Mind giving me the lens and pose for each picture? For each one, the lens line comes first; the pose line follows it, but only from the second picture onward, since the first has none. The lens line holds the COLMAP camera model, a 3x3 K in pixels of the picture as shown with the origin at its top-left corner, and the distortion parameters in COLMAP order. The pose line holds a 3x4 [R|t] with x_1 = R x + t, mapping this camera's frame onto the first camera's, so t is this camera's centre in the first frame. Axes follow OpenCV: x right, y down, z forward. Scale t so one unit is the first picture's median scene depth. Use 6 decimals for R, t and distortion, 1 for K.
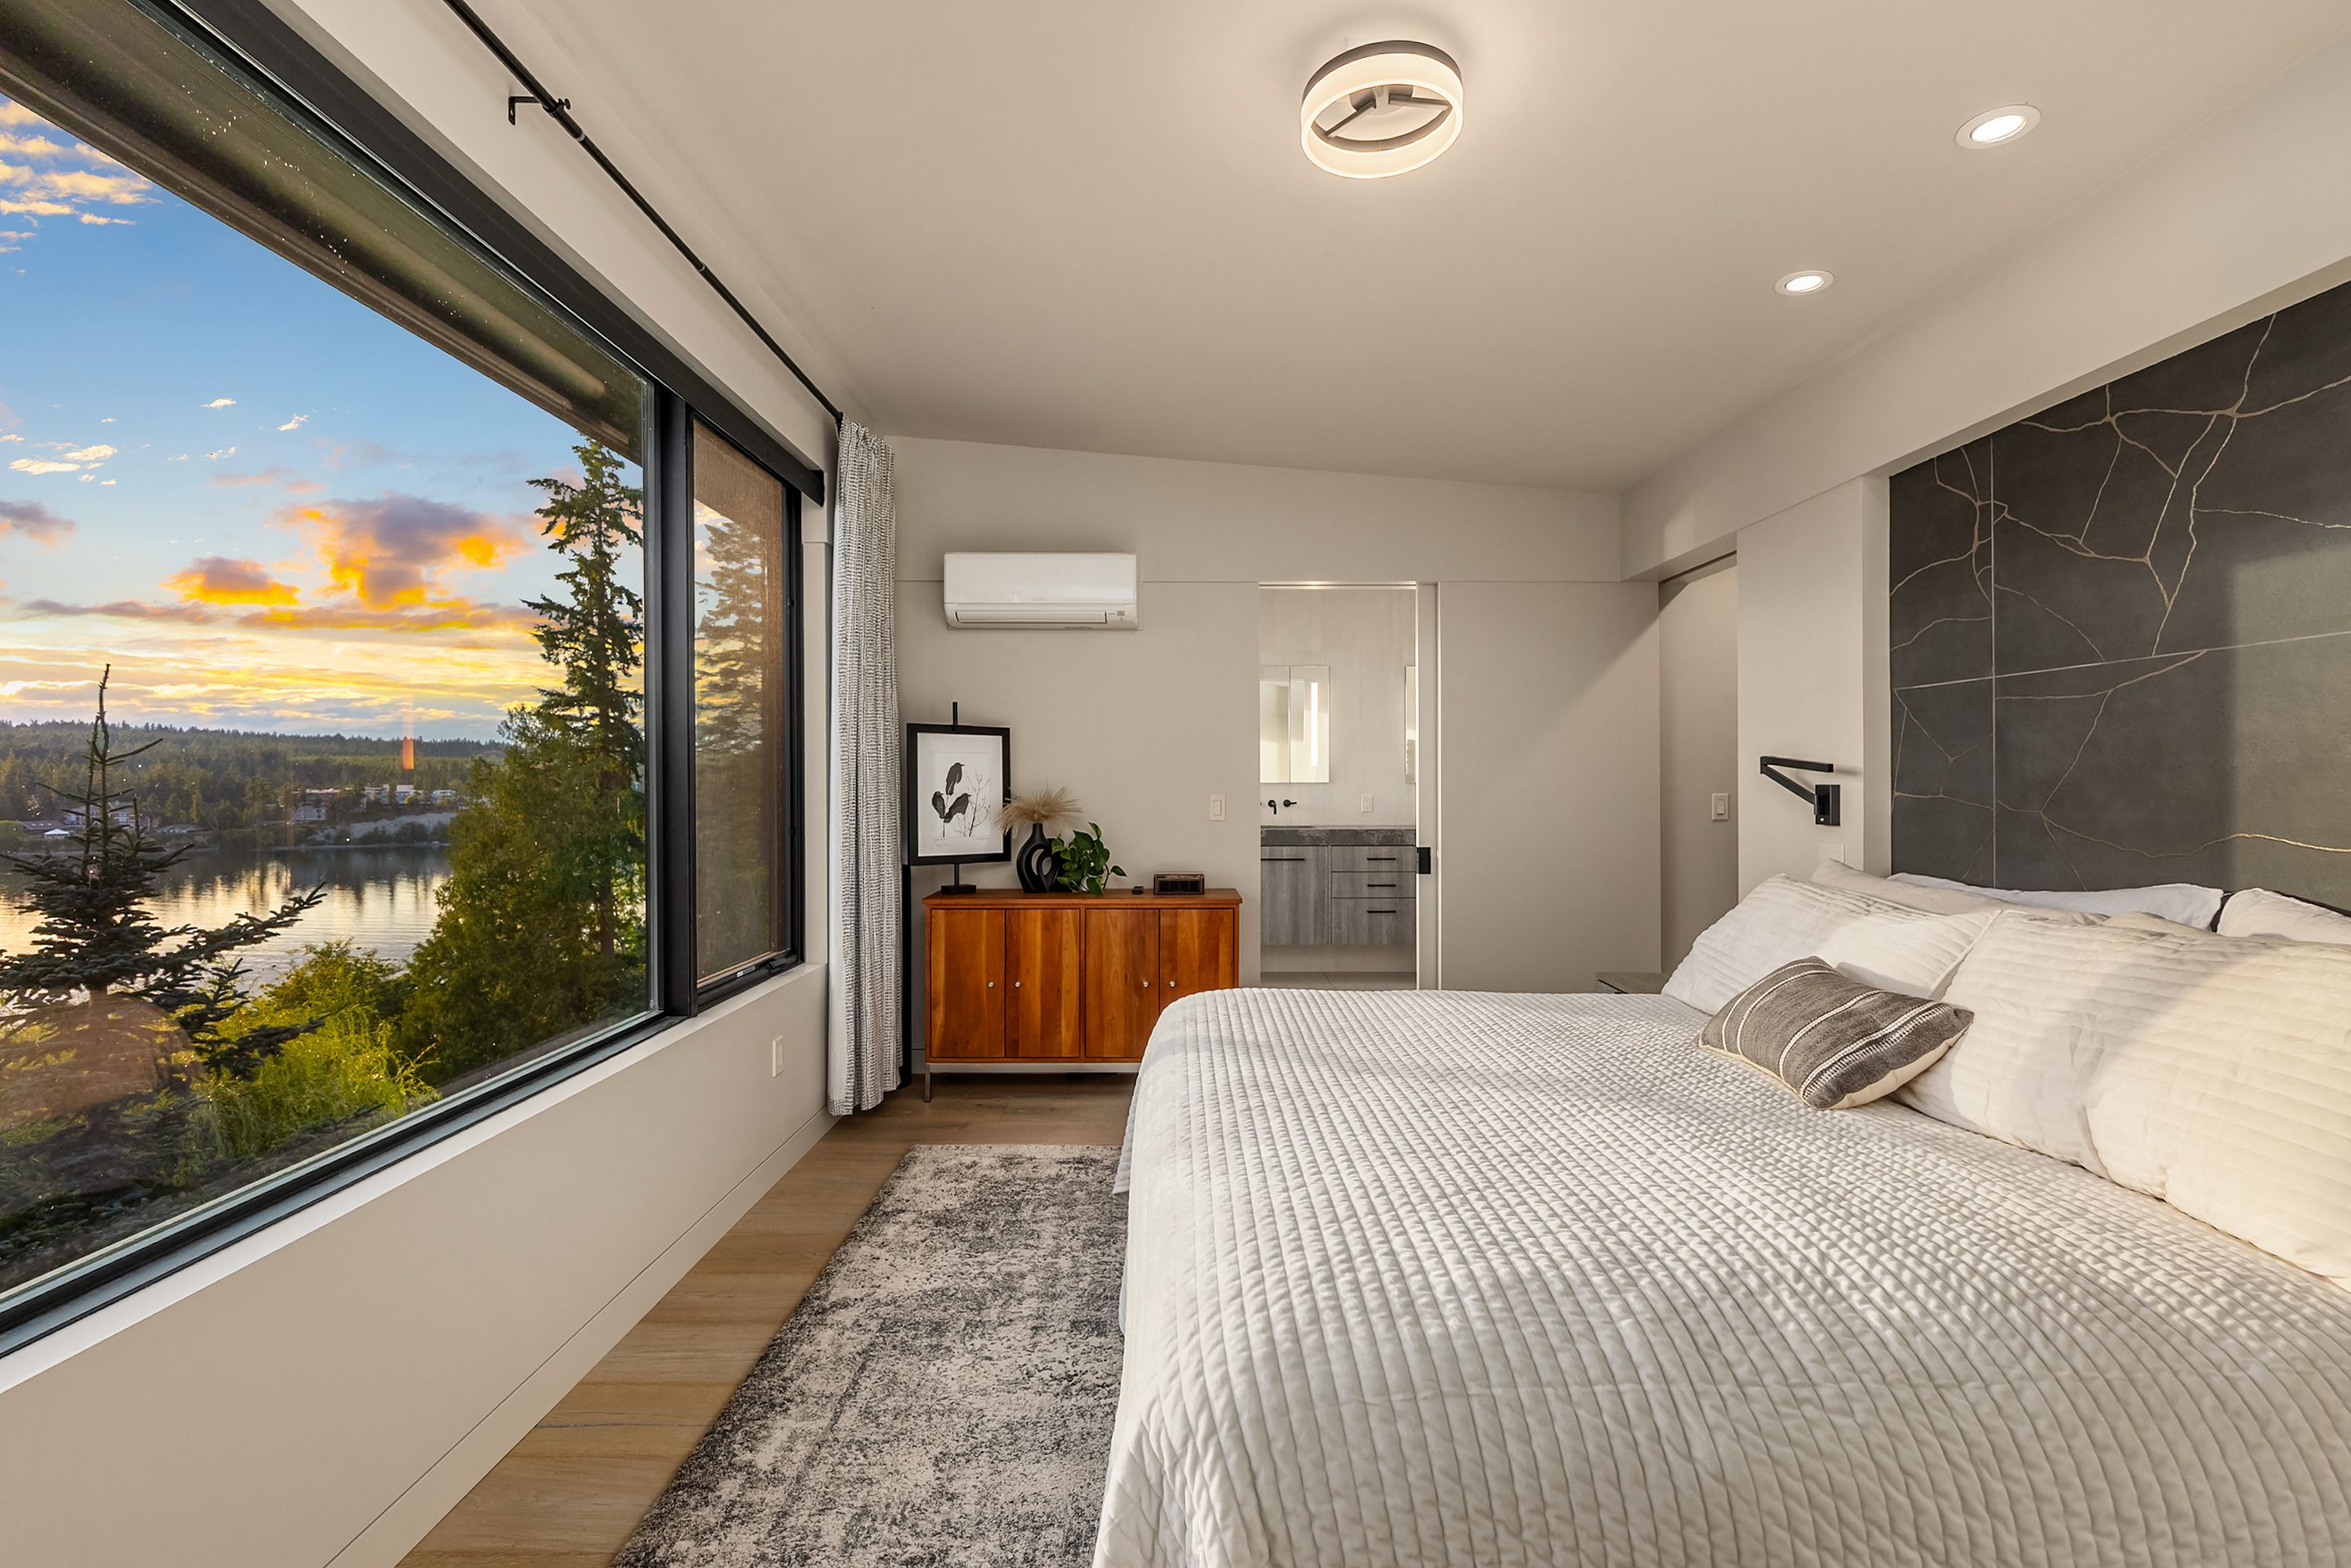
lens RADIAL K [[1070.5, 0, 1197.0], [0, 1070.5, 783.7], [0, 0, 1]] dist [0.002801, 0.000615]
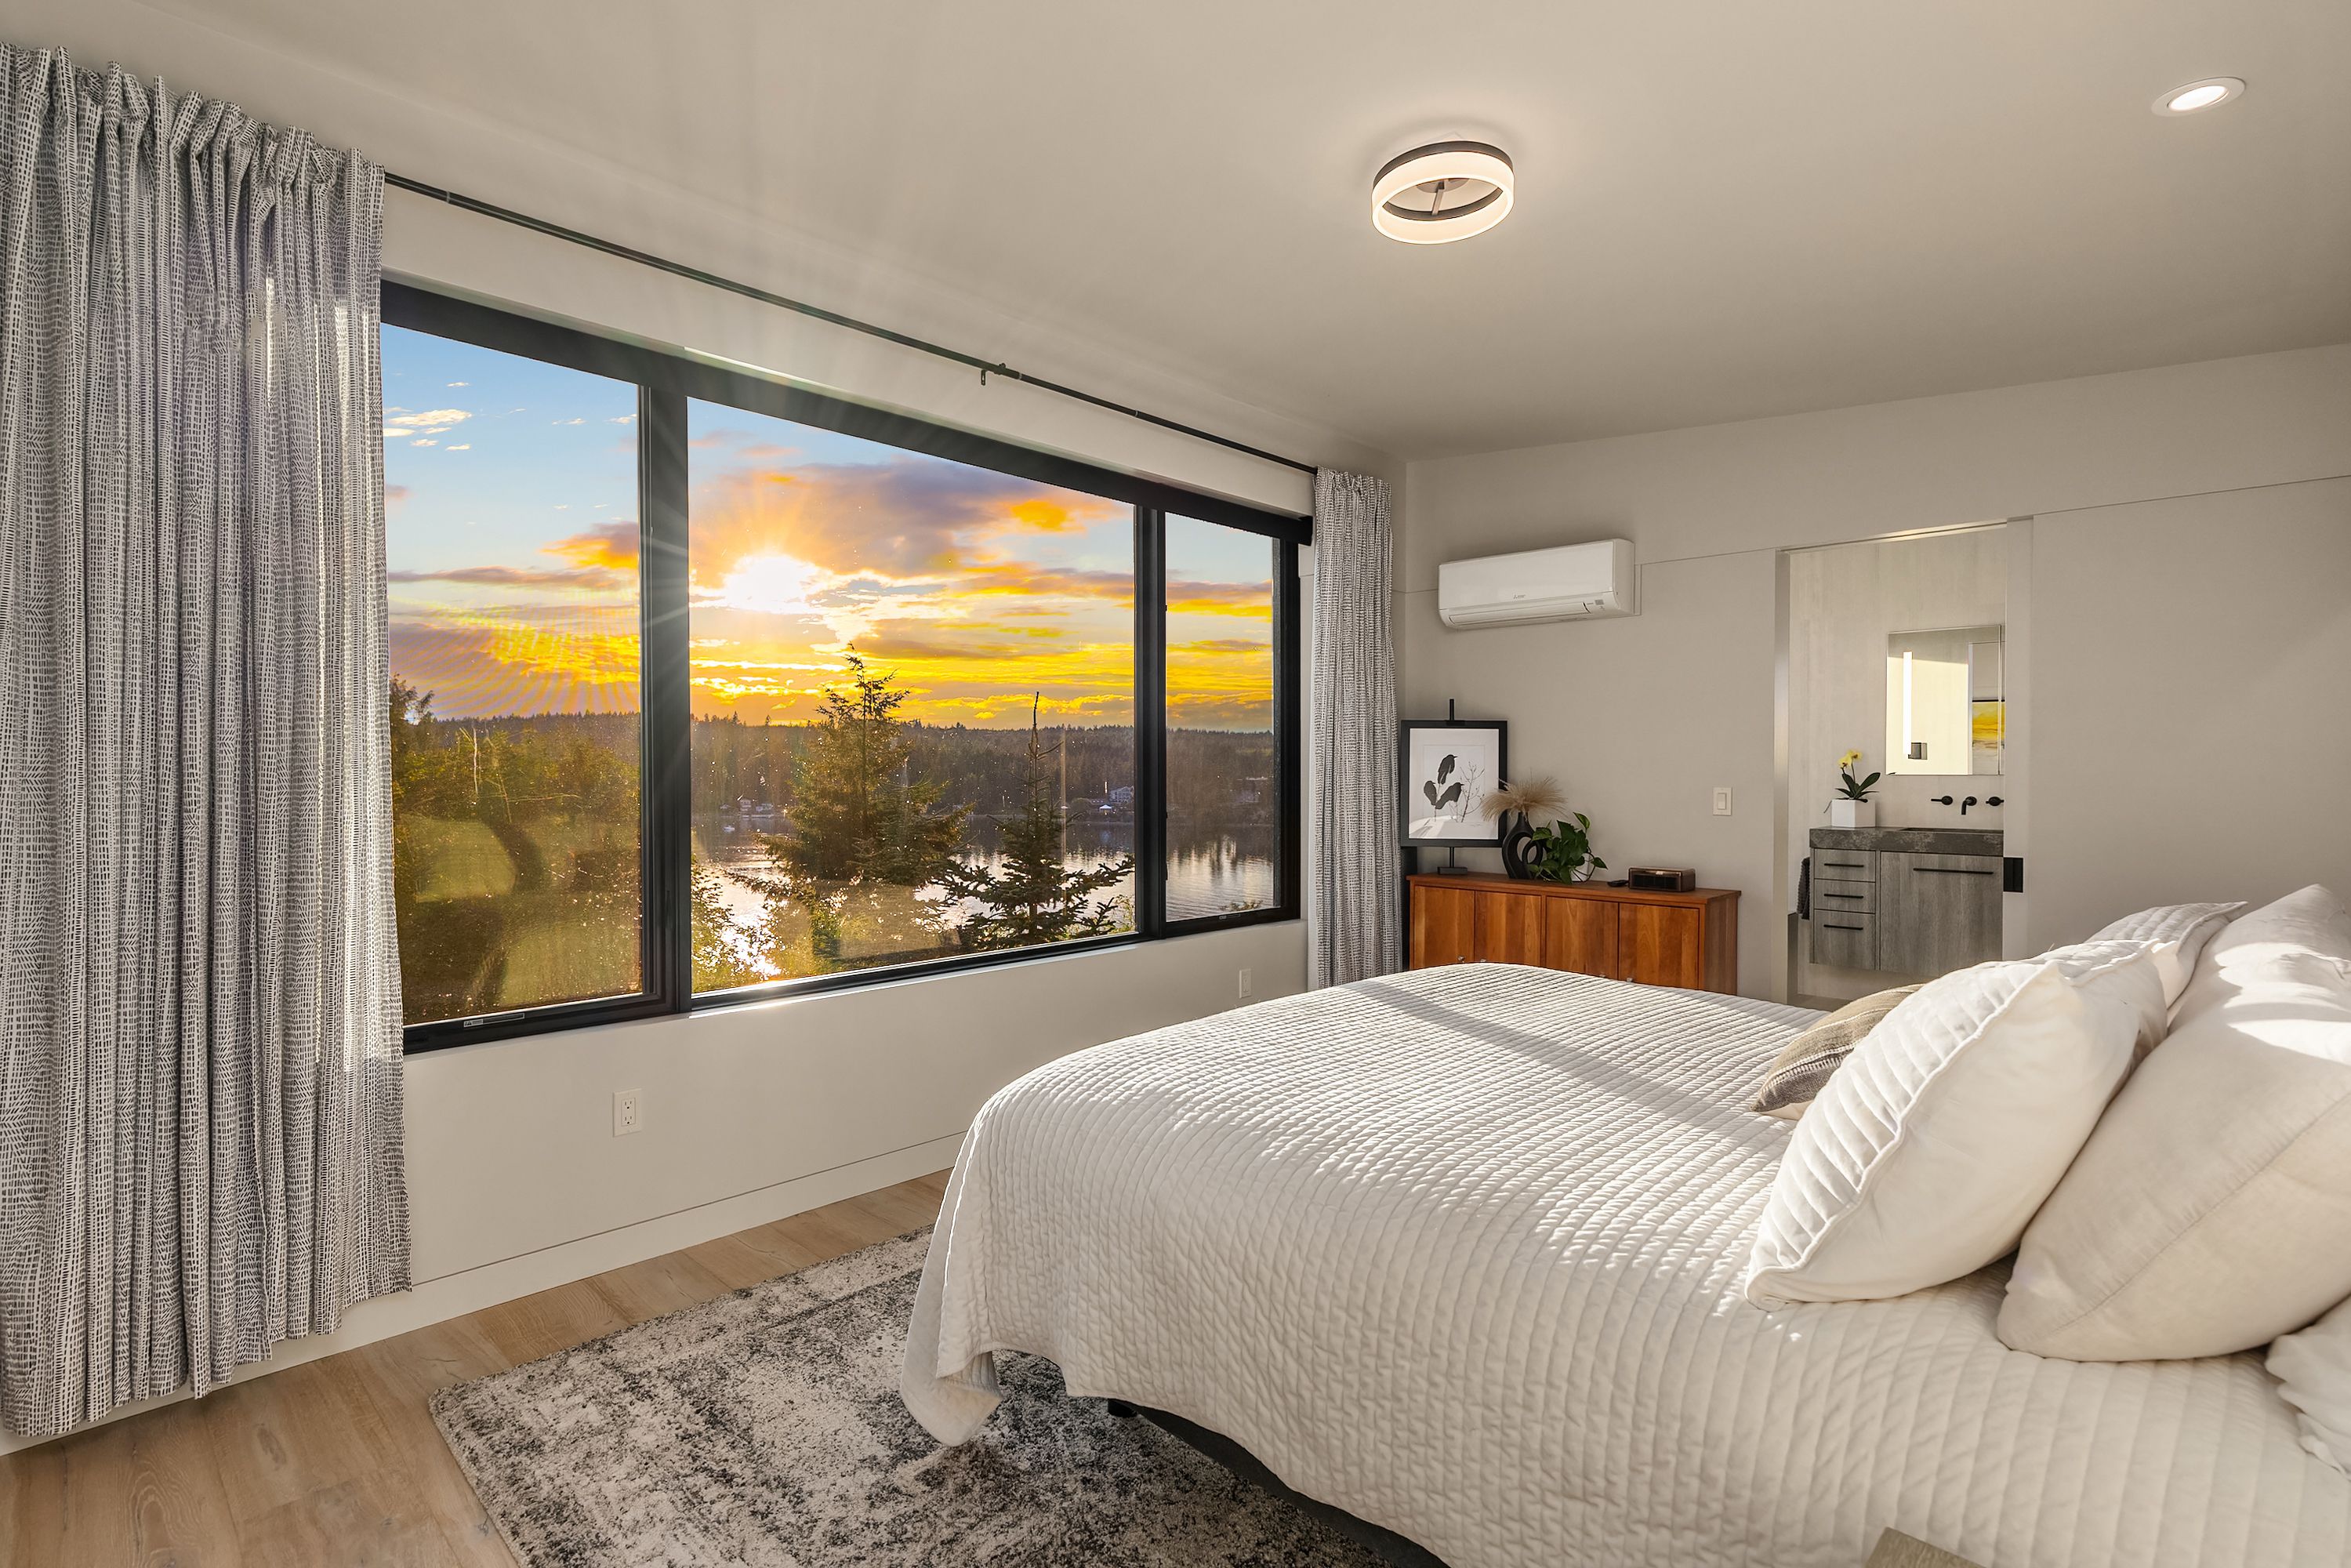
lens RADIAL K [[1188.1, 0, 1164.2], [0, 1188.1, 781.6], [0, 0, 1]] dist [0.016650, 0.000291]
pose [[0.705170, 0.009455, -0.708975, 0.416829], [-0.004696, 0.999951, 0.008665, -0.001088], [0.709023, -0.002781, 0.705180, -0.061046]]
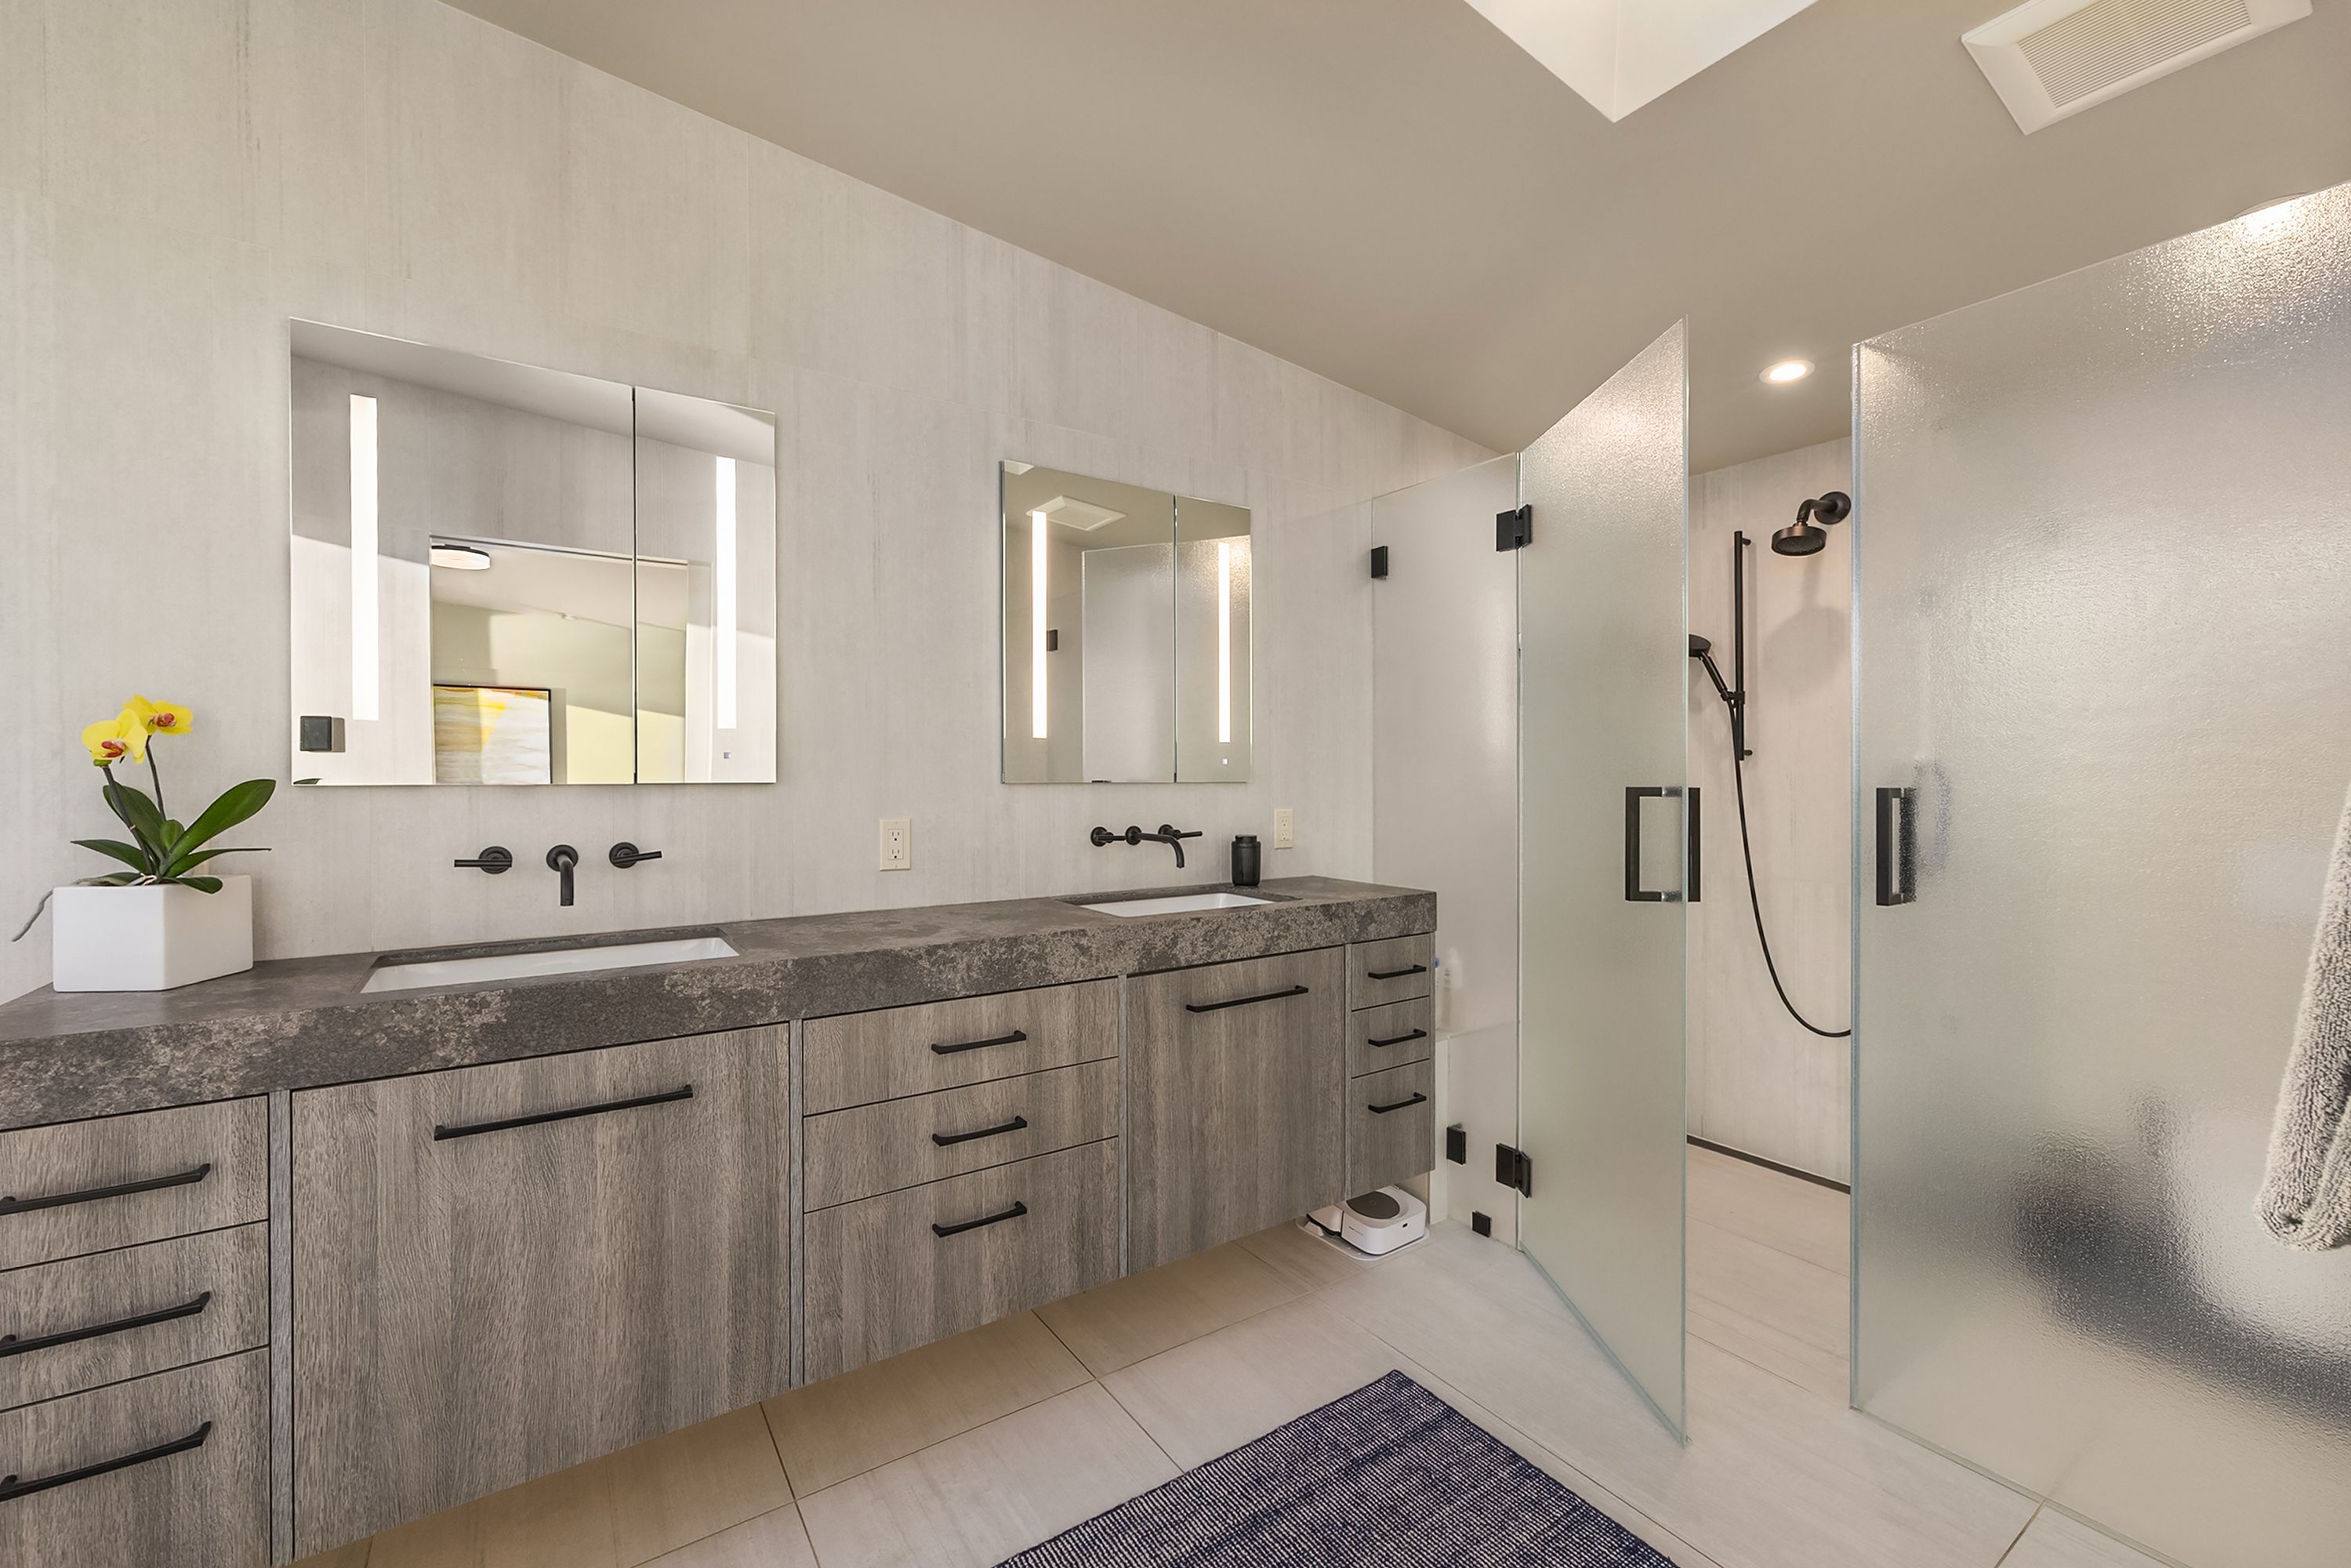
lens RADIAL K [[962.0, 0, 1159.9], [0, 962.0, 778.5], [0, 0, 1]] dist [-0.001414, 0.000220]
pose [[0.855730, 0.000154, 0.517422, 0.110501], [0.000198, 1.000000, -0.000626, -0.003373], [-0.517422, 0.000638, 0.855730, 1.067334]]
